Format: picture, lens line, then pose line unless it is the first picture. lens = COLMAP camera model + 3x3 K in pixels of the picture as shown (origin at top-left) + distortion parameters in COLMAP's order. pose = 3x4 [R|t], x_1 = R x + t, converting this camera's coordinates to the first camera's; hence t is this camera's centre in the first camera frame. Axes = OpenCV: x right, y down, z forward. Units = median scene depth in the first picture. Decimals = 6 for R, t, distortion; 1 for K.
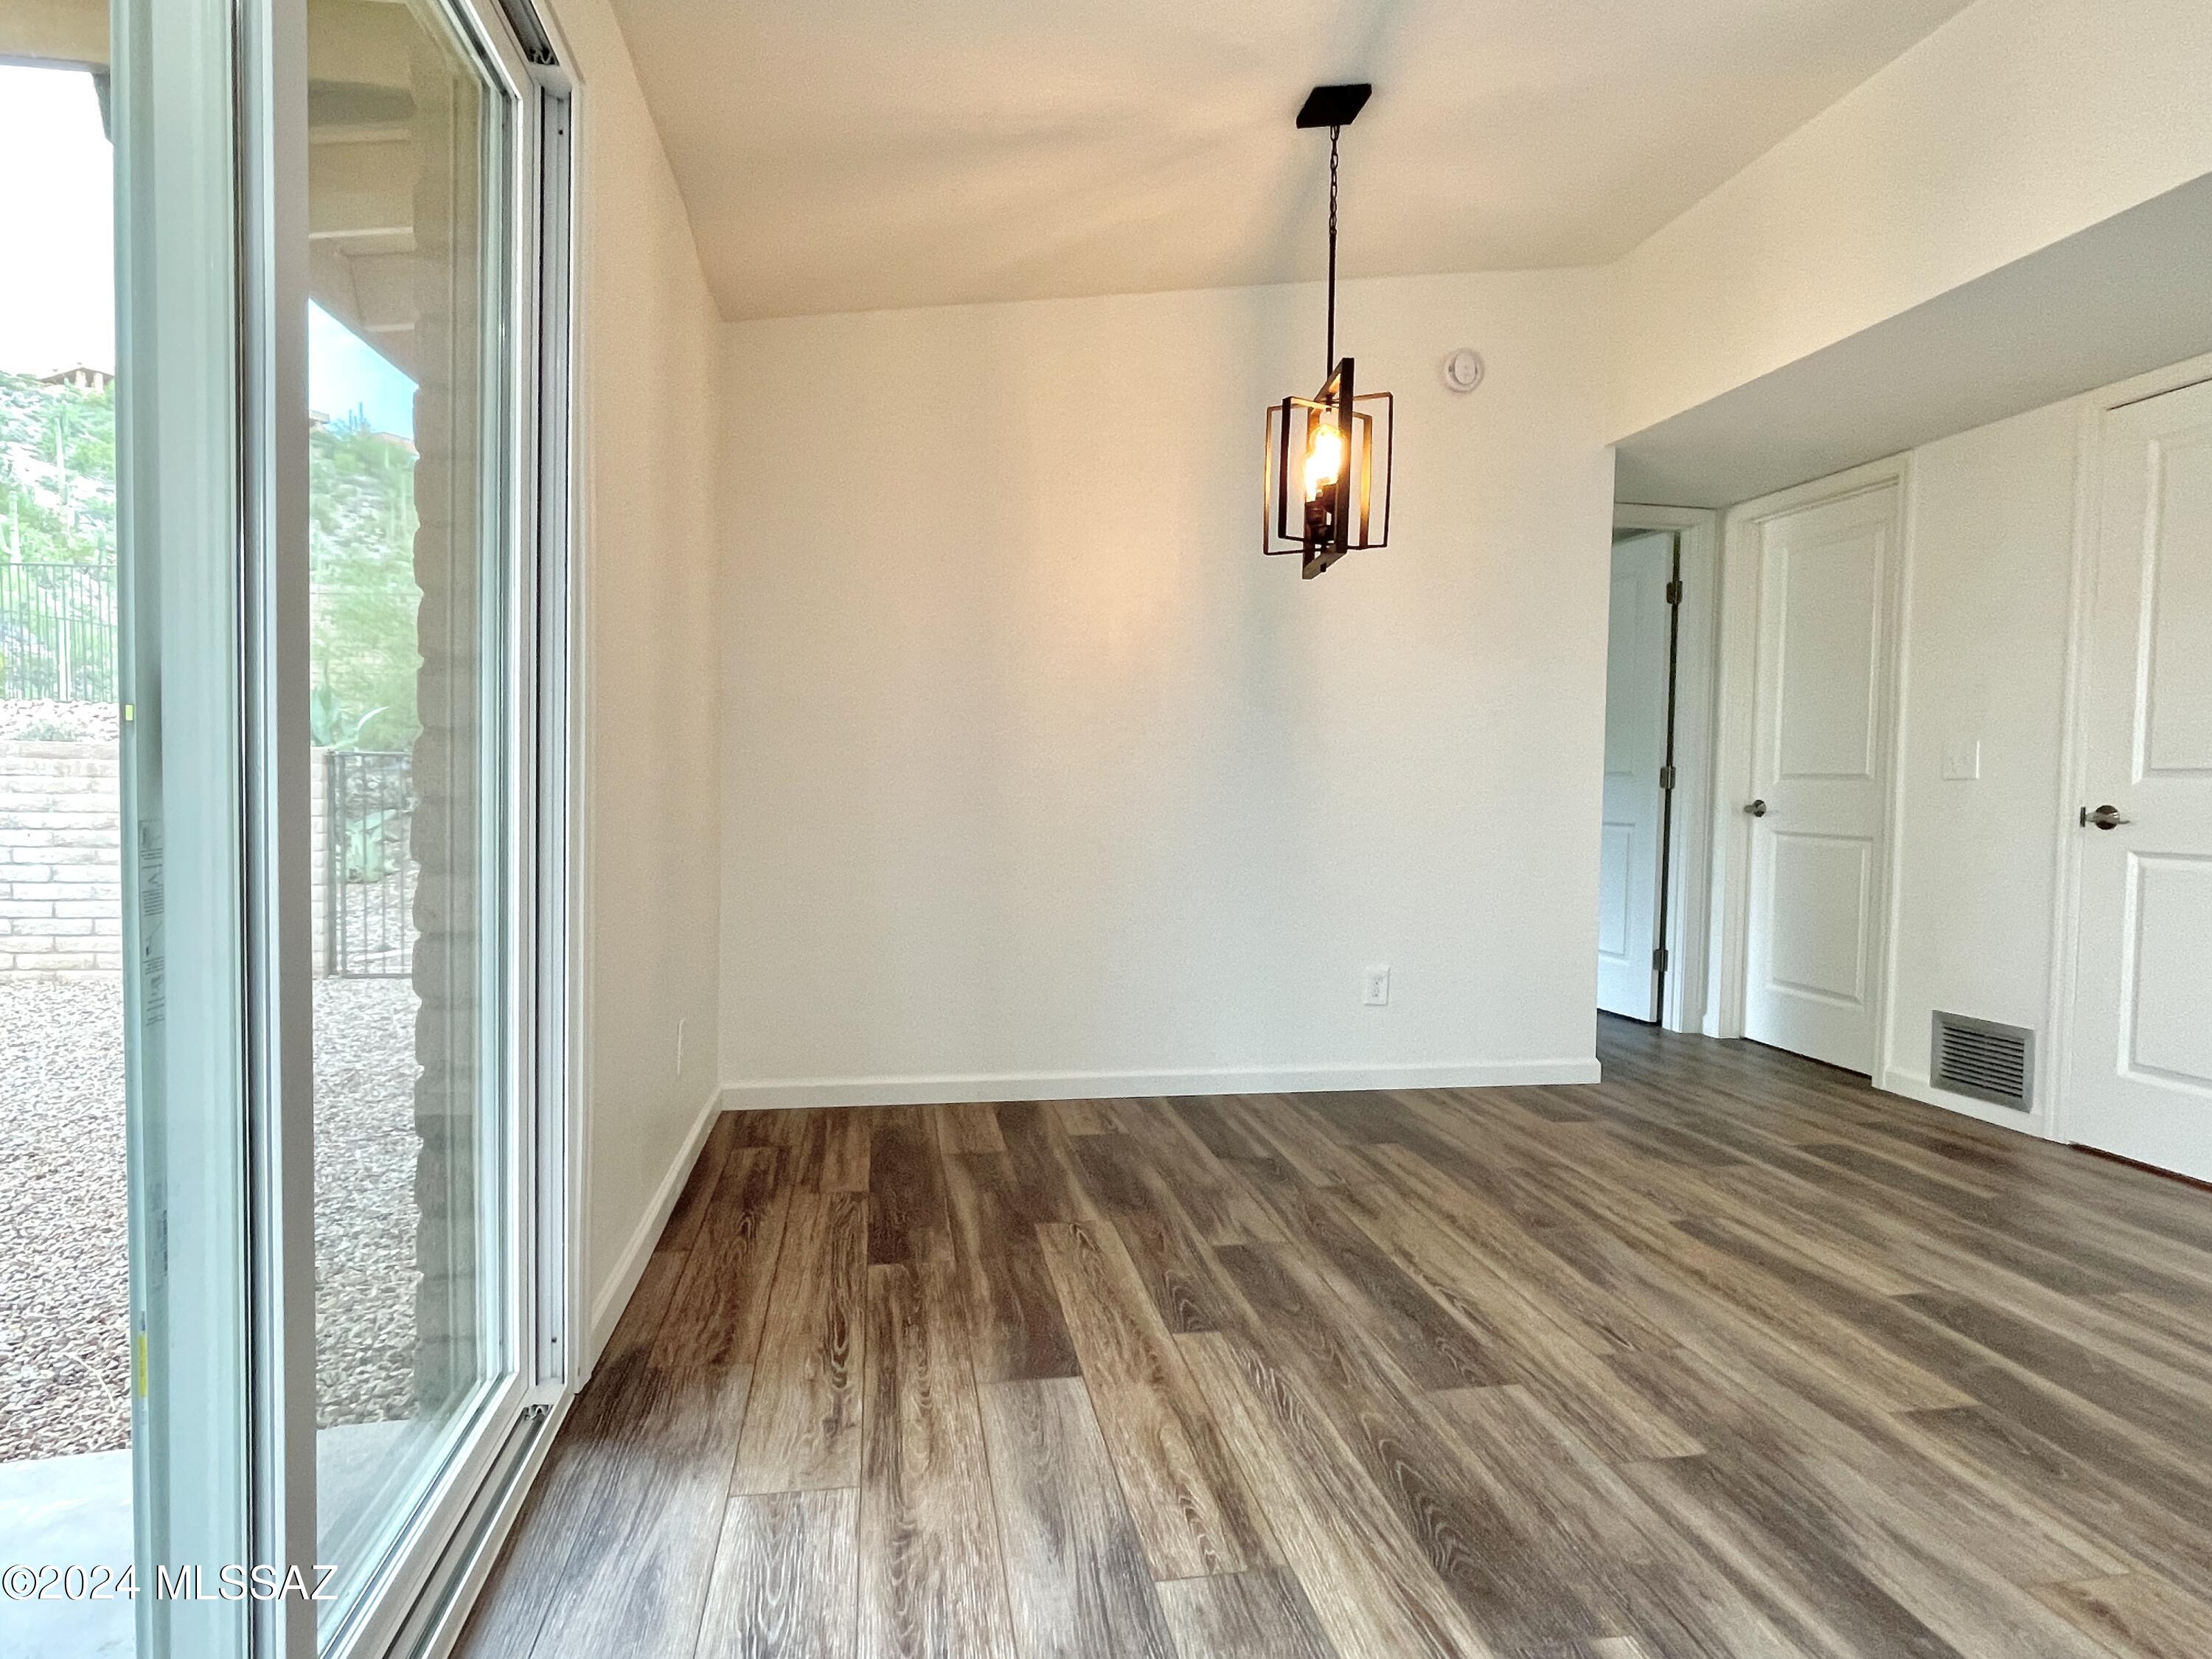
lens RADIAL K [[1244.6, 0, 1106.0], [0, 1244.6, 829.5], [0, 0, 1]] dist [0.000956, -0.000043]
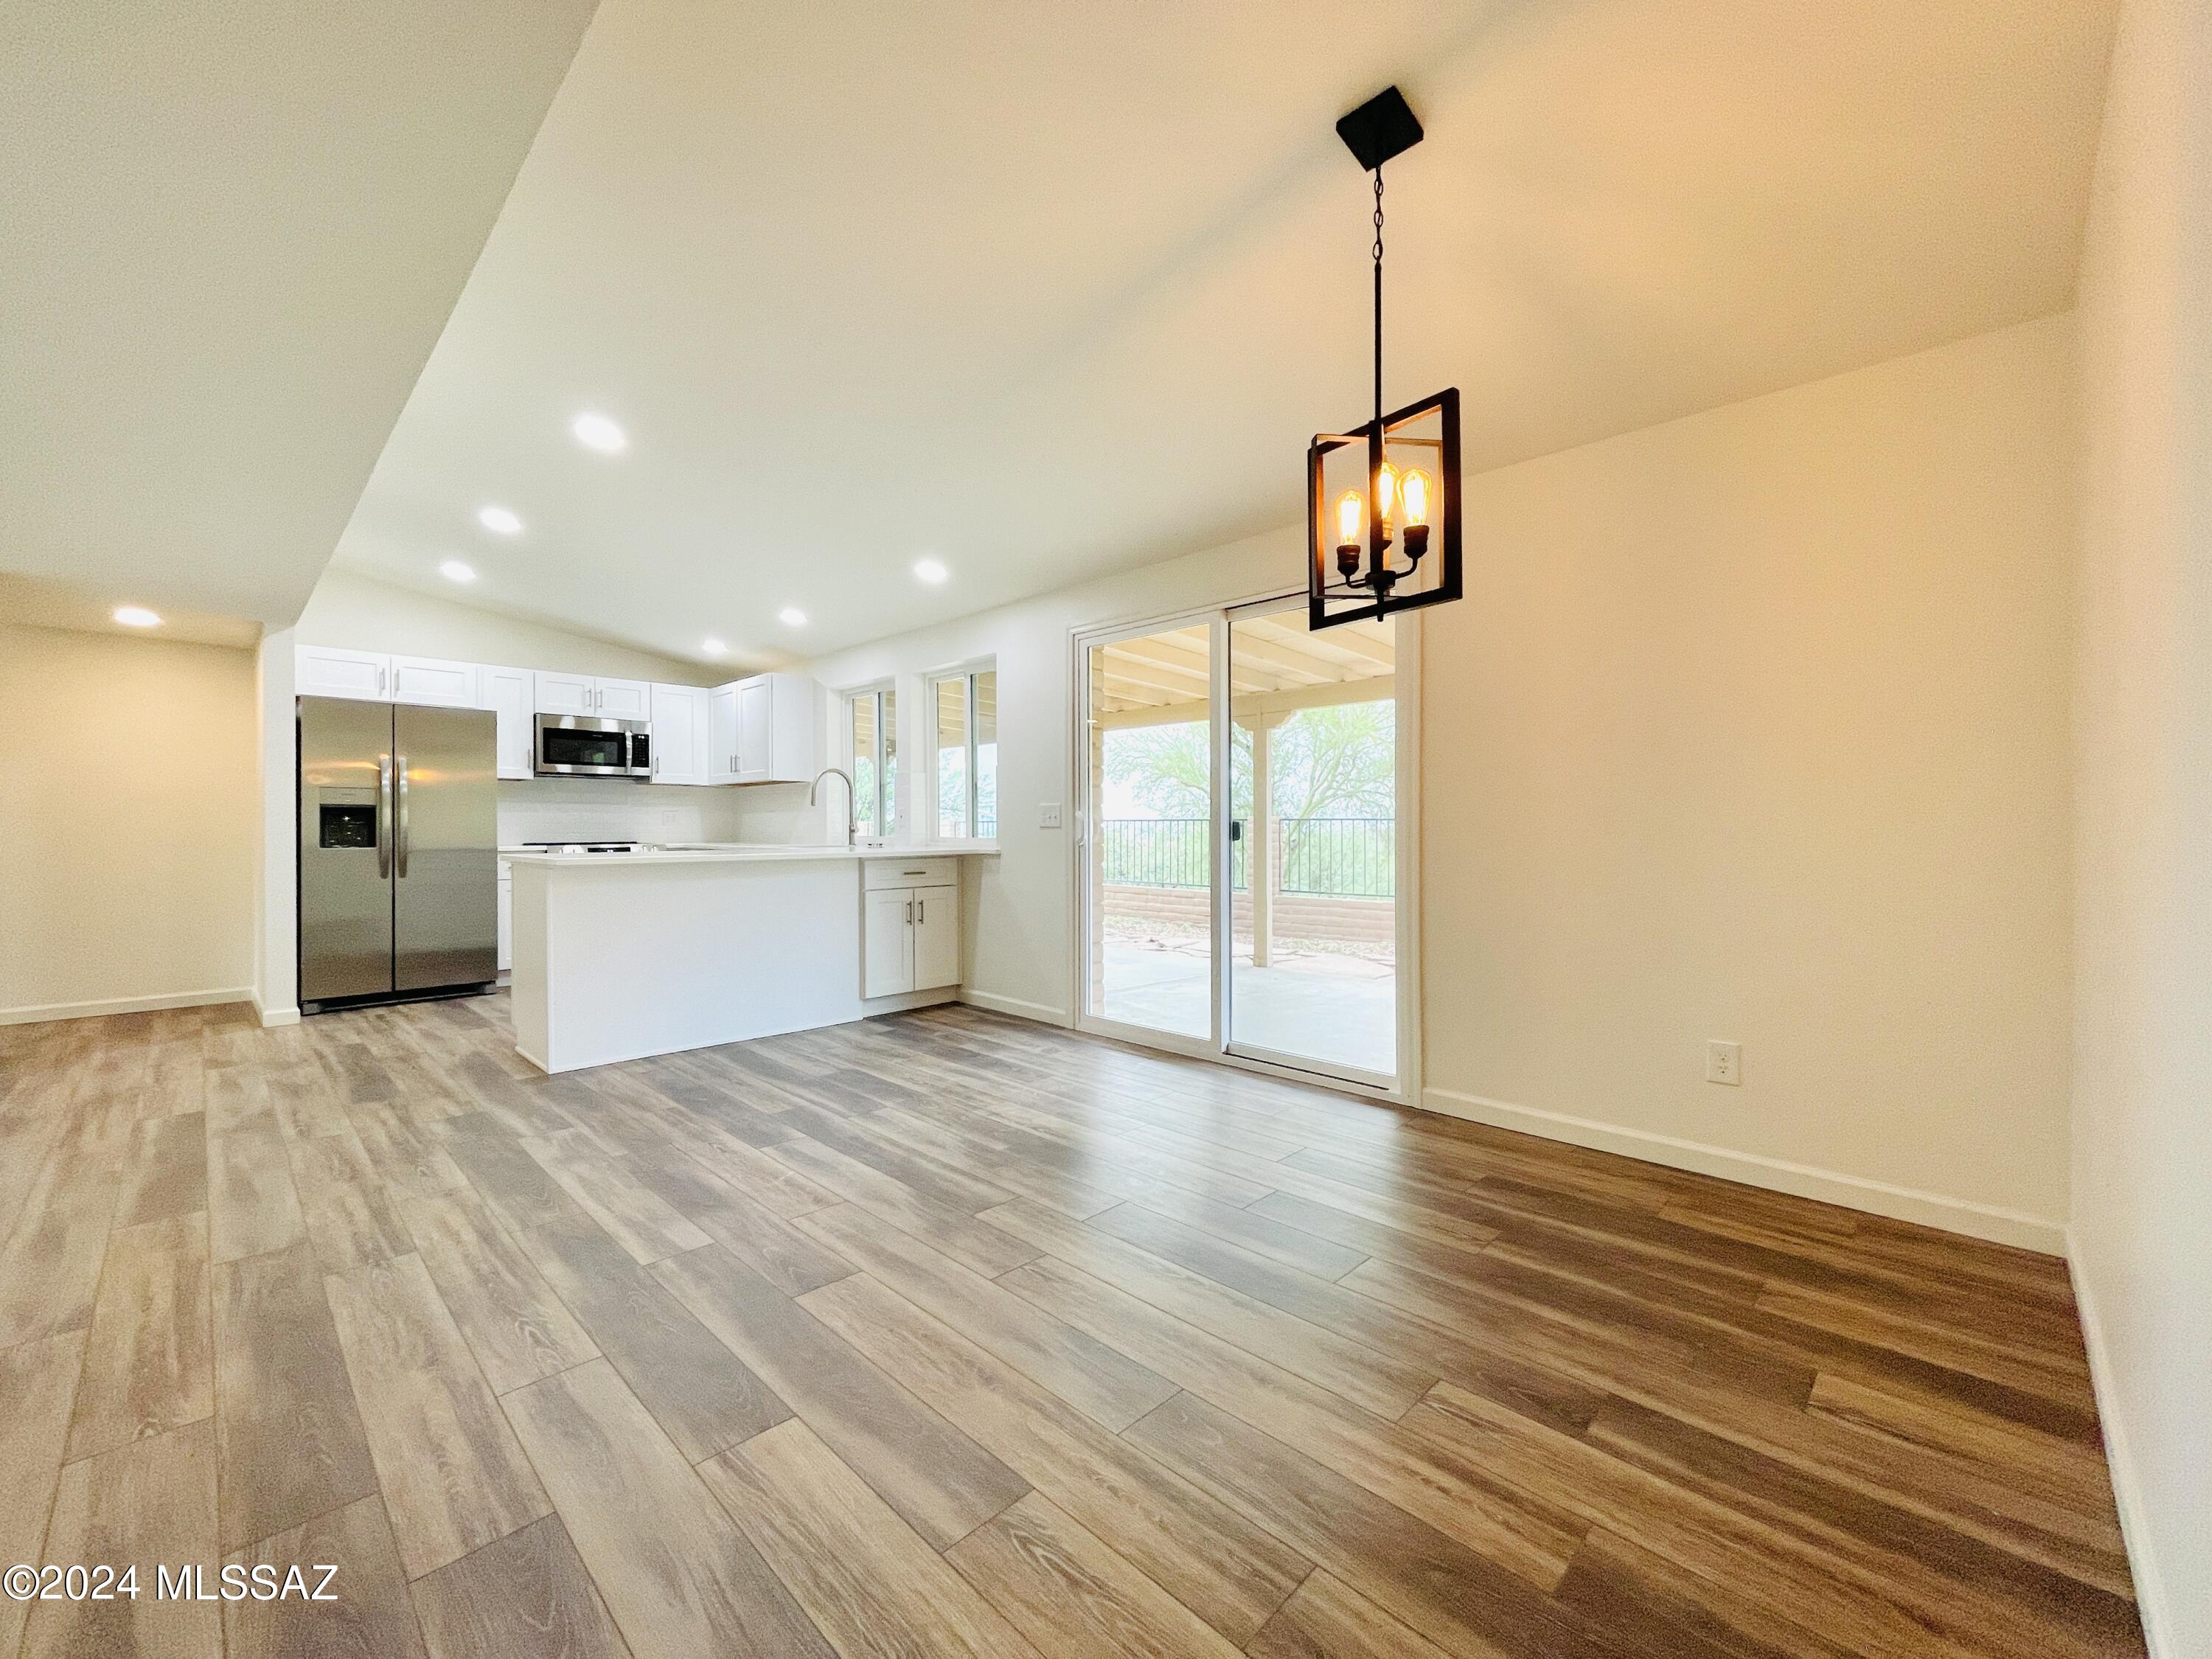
lens RADIAL K [[893.0, 0, 1106.0], [0, 893.0, 829.5], [0, 0, 1]] dist [-0.000014, -0.000099]
pose [[-0.822730, -0.014439, -0.568249, 0.723963], [-0.034894, 0.999075, 0.025134, -0.065814], [0.567360, 0.040507, -0.822473, 1.455680]]
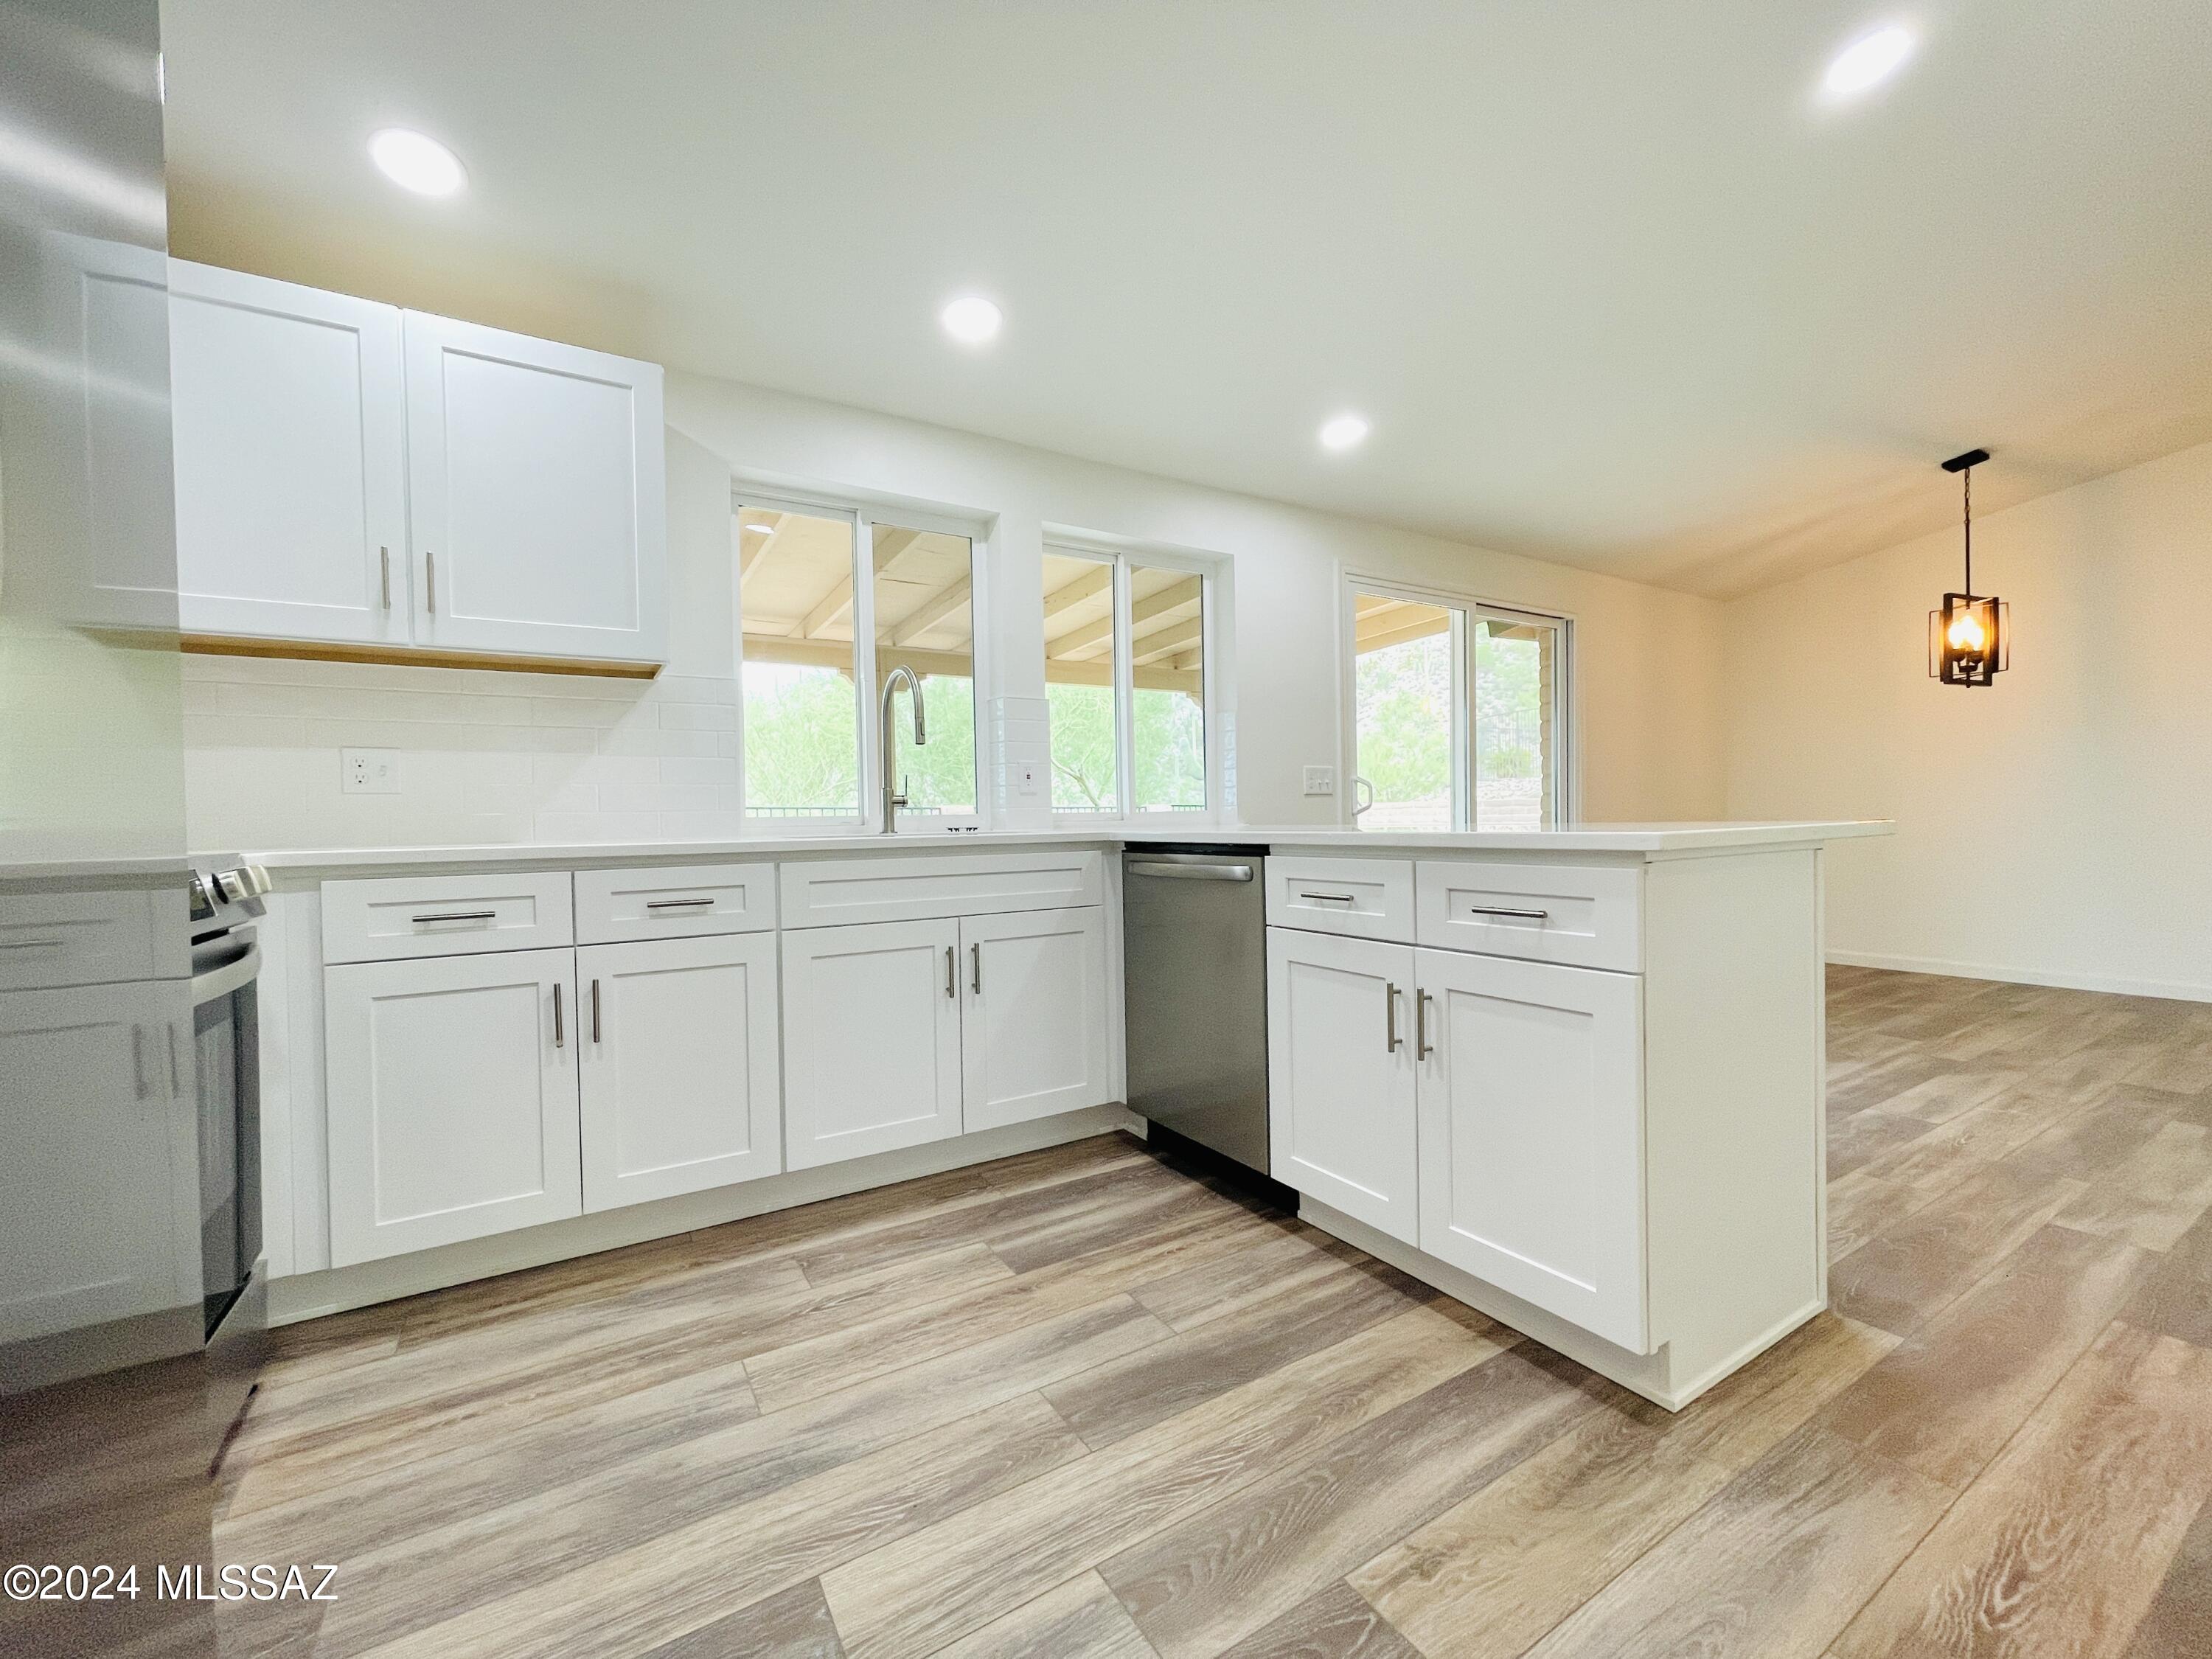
lens RADIAL K [[893.0, 0, 1106.0], [0, 893.0, 829.5], [0, 0, 1]] dist [-0.000014, -0.000099]
pose [[0.345568, -0.015541, -0.938265, 0.820619], [-0.006193, 0.999803, -0.018841, -0.028281], [0.938373, 0.012321, 0.345404, 0.785982]]
